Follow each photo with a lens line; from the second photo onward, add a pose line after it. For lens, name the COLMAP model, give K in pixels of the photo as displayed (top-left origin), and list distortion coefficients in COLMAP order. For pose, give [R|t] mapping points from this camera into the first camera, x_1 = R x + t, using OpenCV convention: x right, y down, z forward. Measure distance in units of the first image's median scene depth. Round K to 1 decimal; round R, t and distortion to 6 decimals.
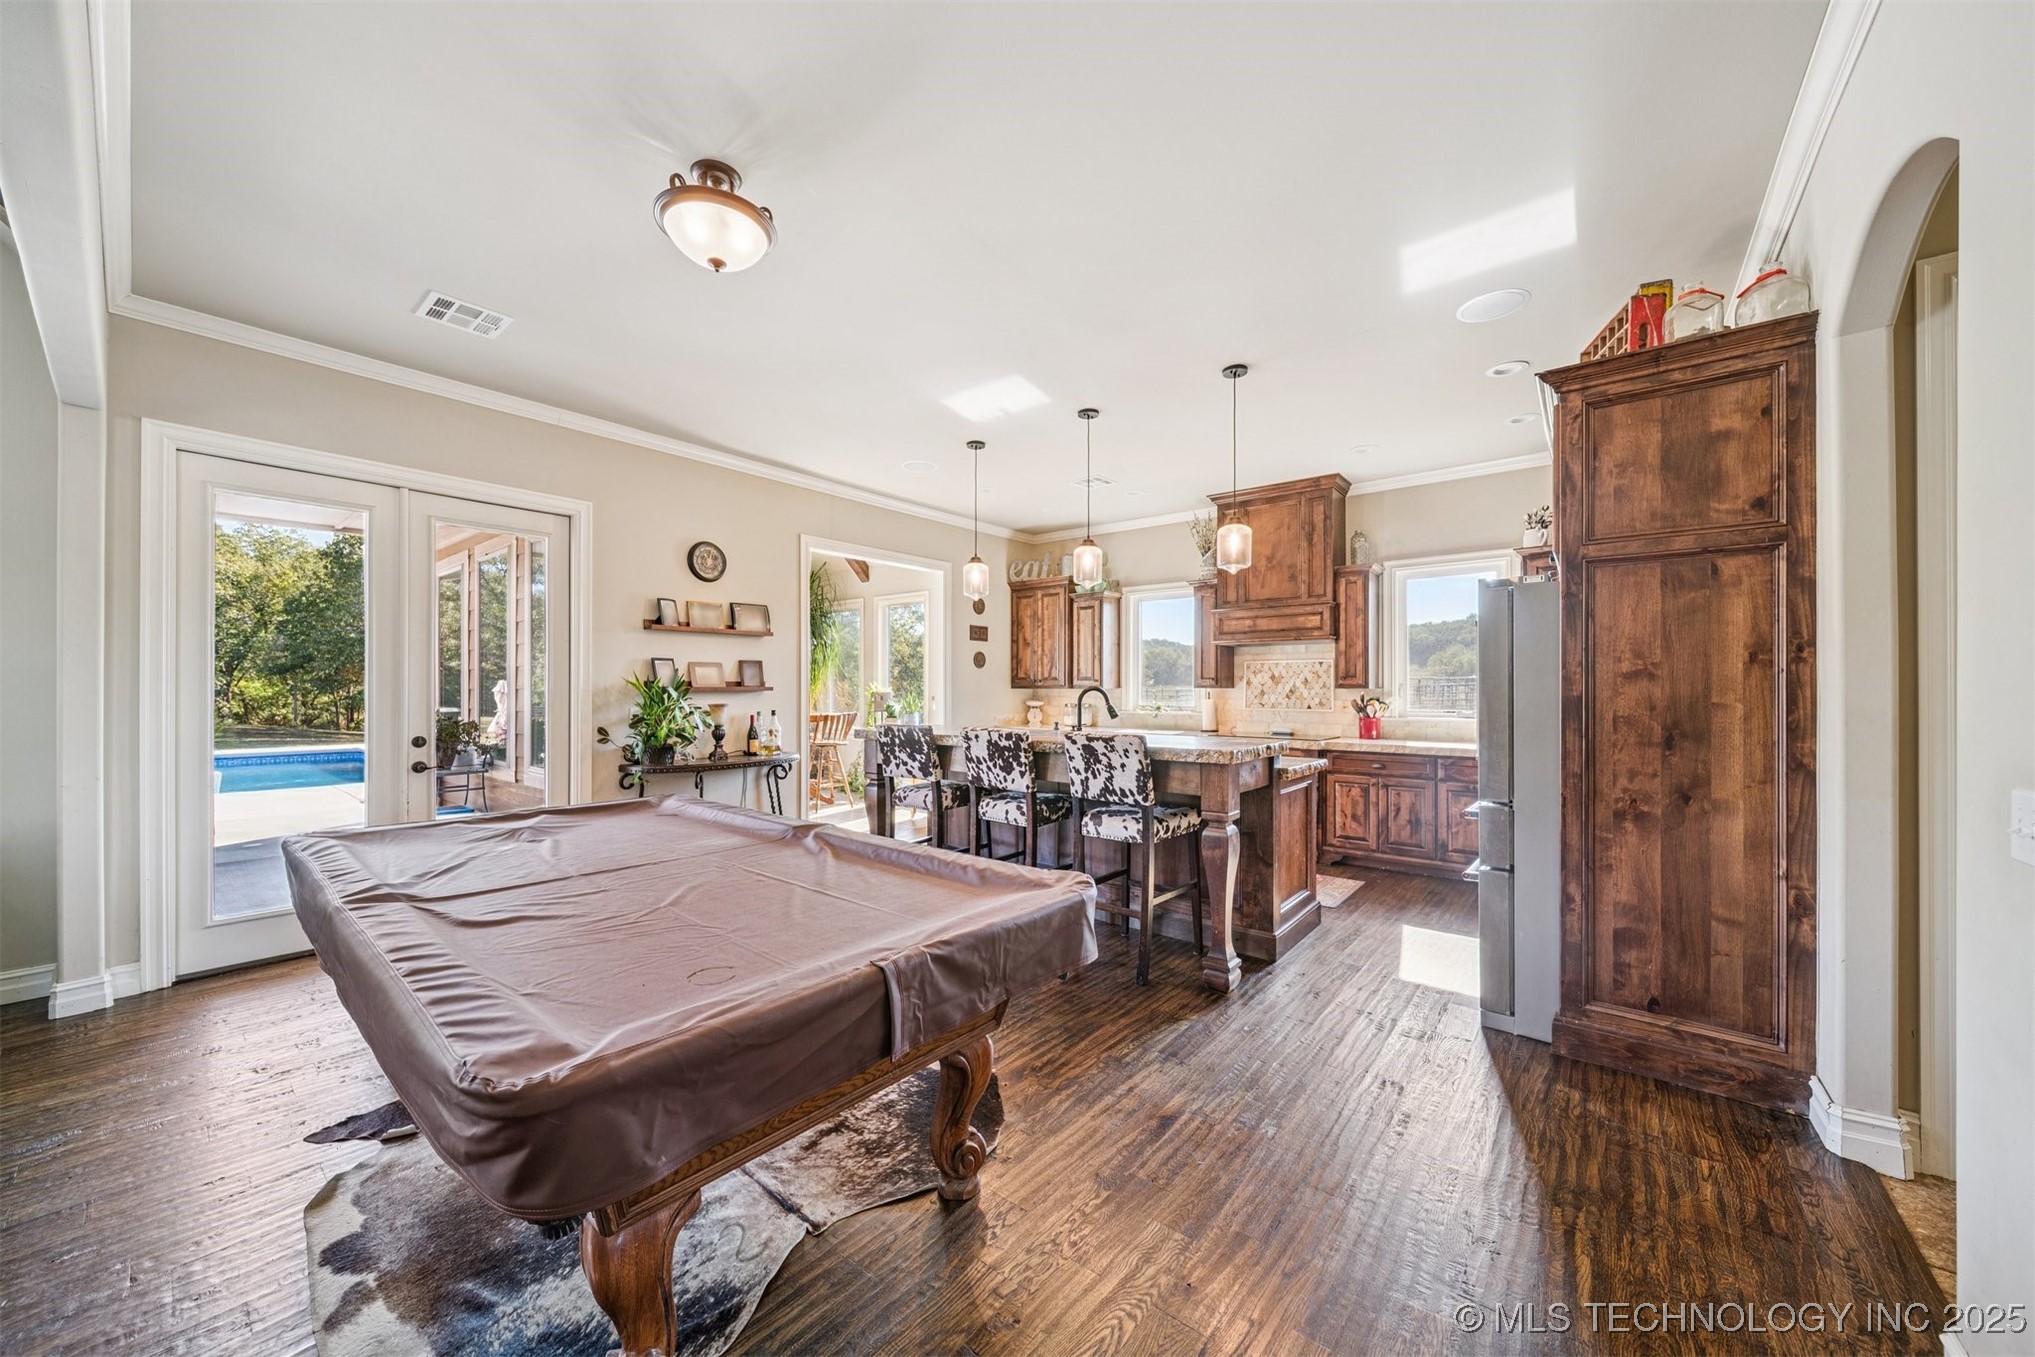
lens RADIAL K [[720.6, 0, 1020.0], [0, 720.6, 694.7], [0, 0, 1]] dist [0.009197, -0.000116]
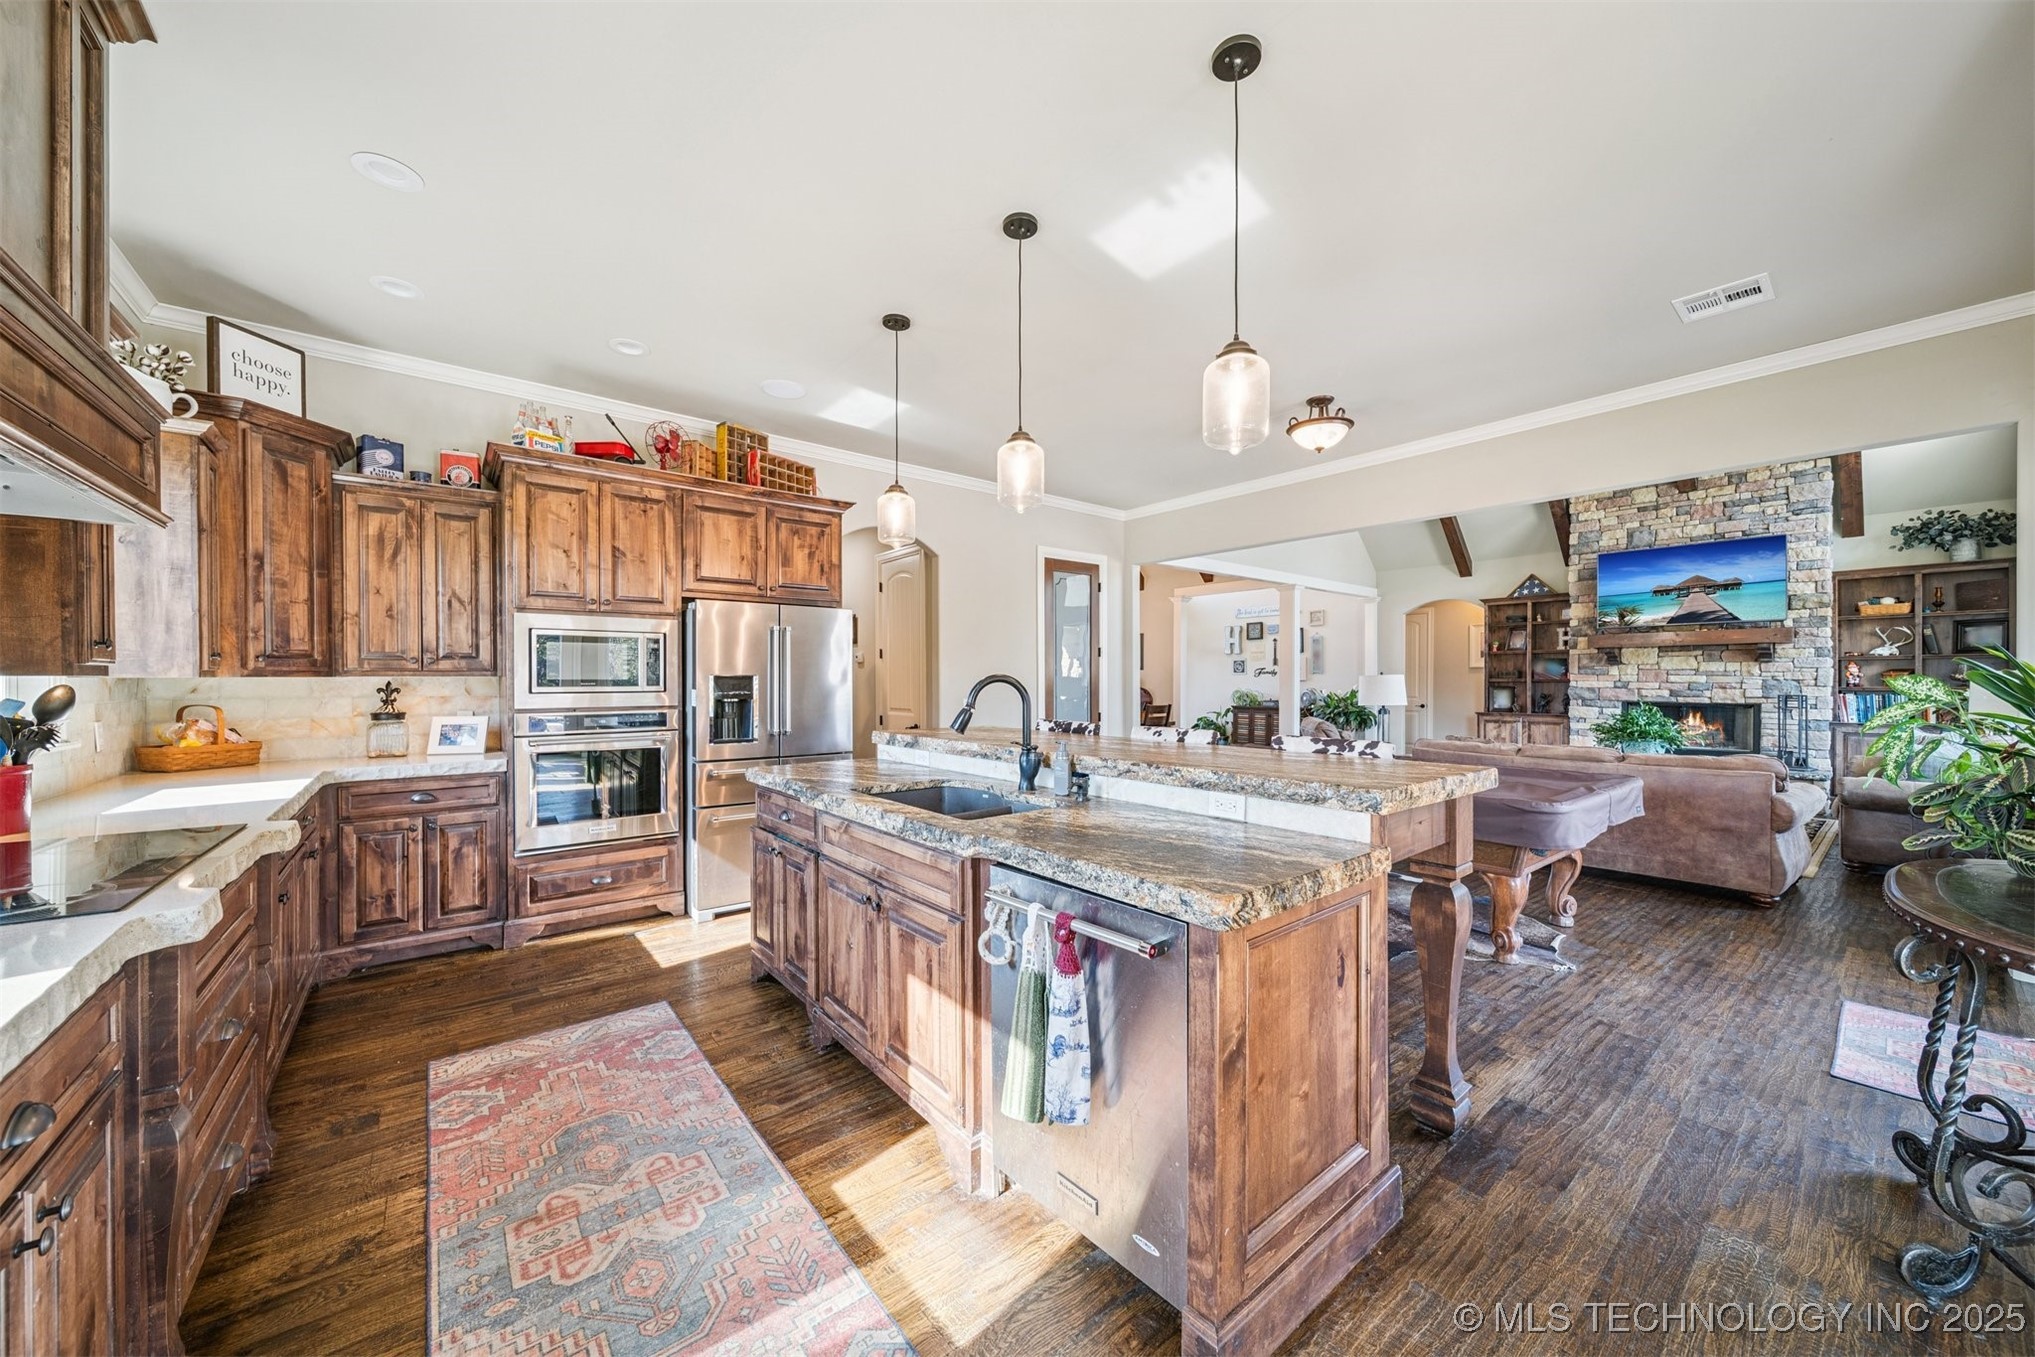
lens RADIAL K [[716.8, 0, 1017.5], [0, 716.8, 678.5], [0, 0, 1]] dist [0.005411, -0.000084]
pose [[-0.977763, -0.000633, 0.209712, -0.026790], [0.000669, 0.999981, 0.006138, -0.009971], [-0.209711, 0.006142, -0.977744, 1.296603]]
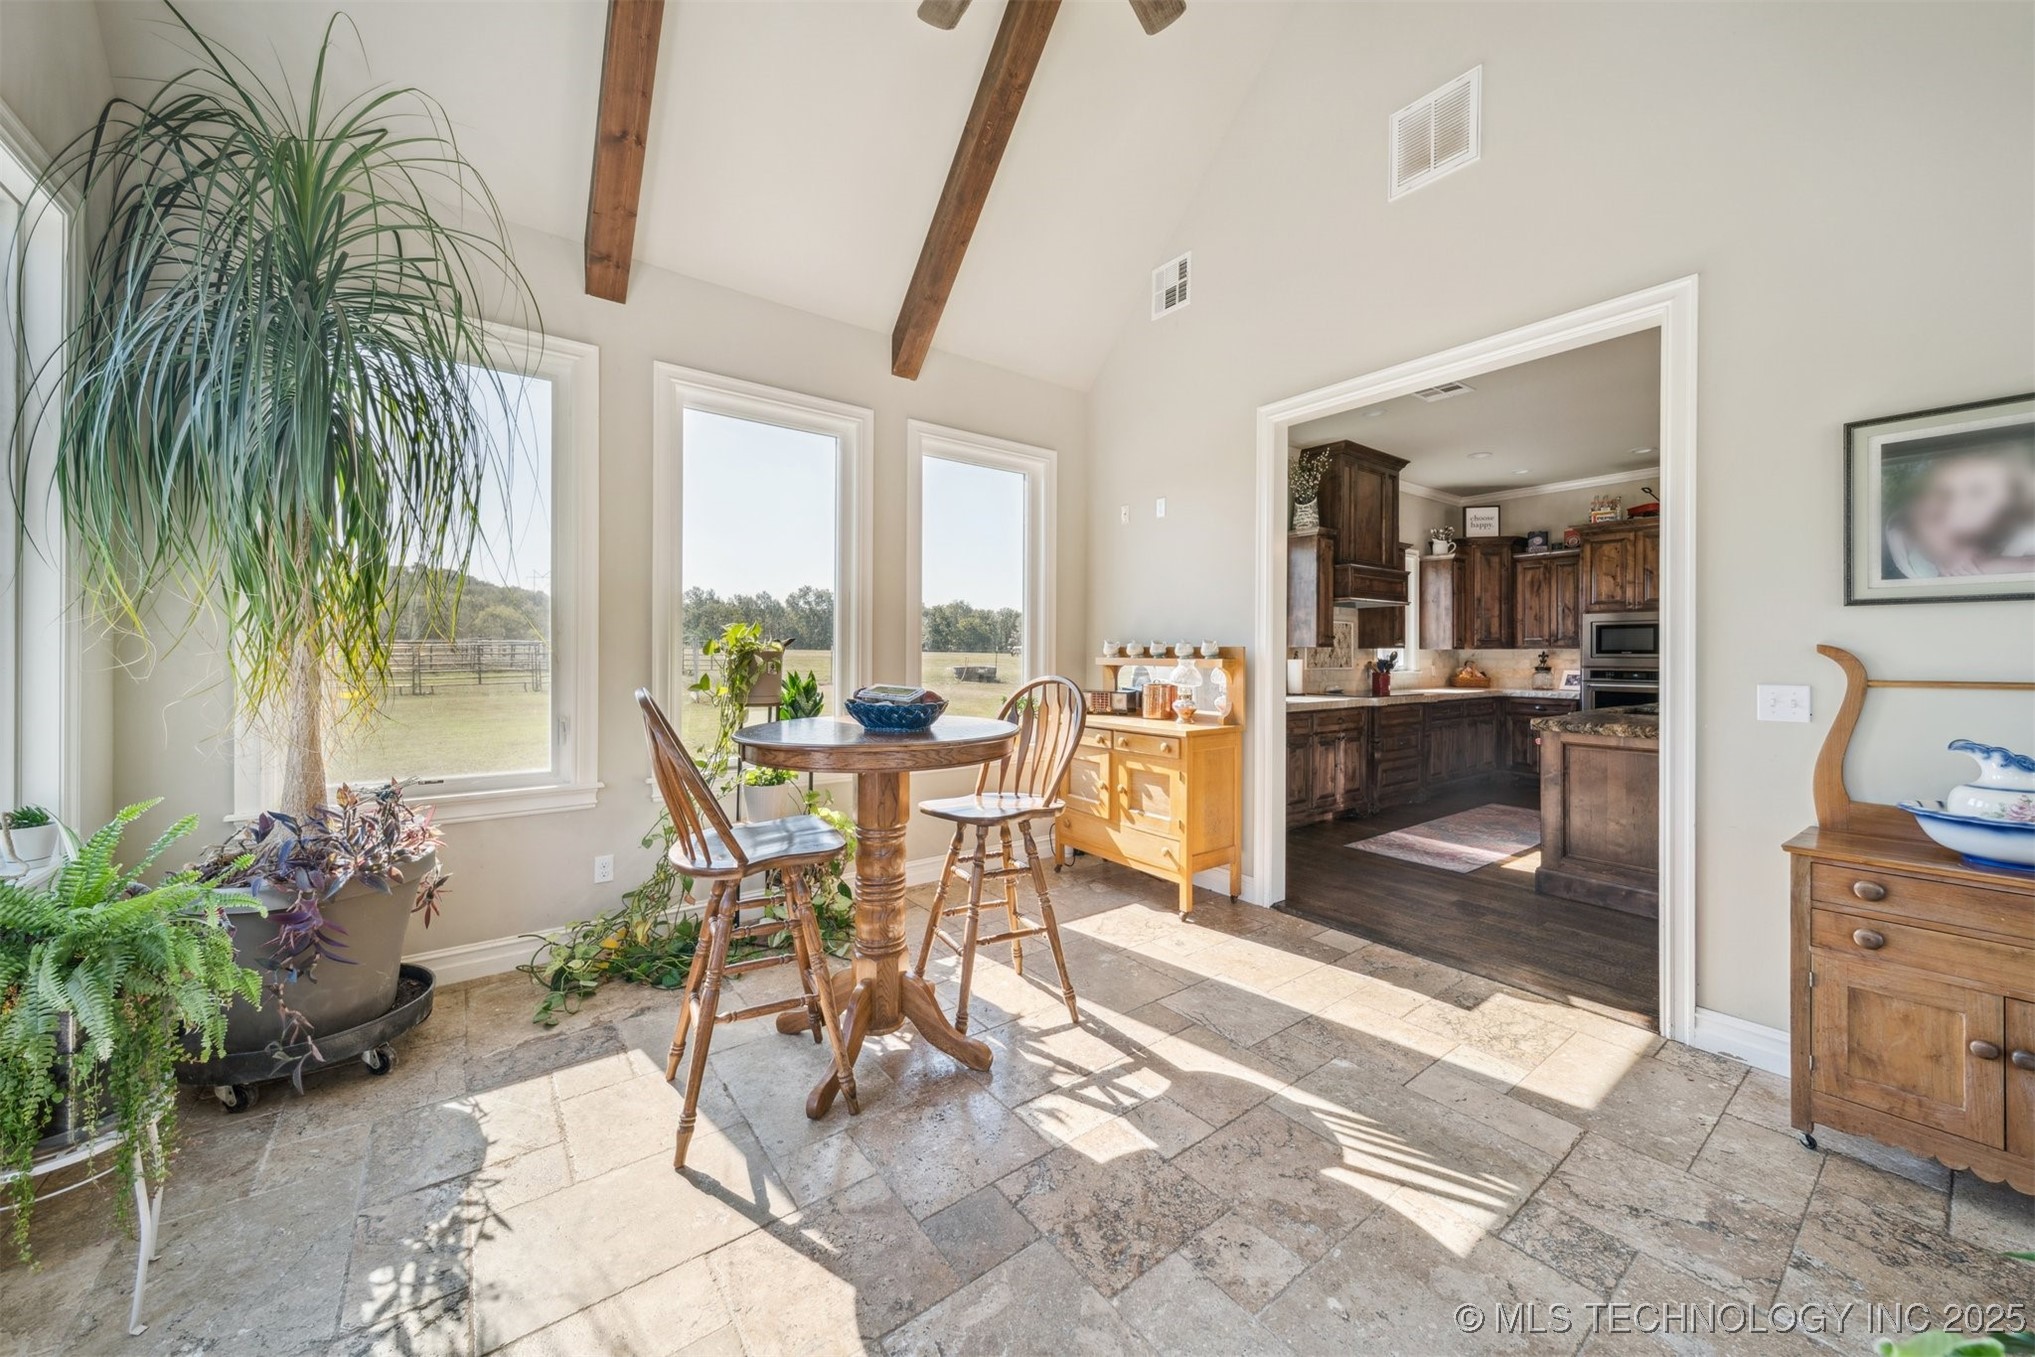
lens RADIAL K [[745.2, 0, 1013.6], [0, 745.2, 649.6], [0, 0, 1]] dist [0.001342, 0.000031]
pose [[0.245856, 0.003877, 0.969299, -0.913210], [0.002303, 0.999987, -0.004584, -0.002524], [-0.969304, 0.003360, 0.245844, 1.376601]]
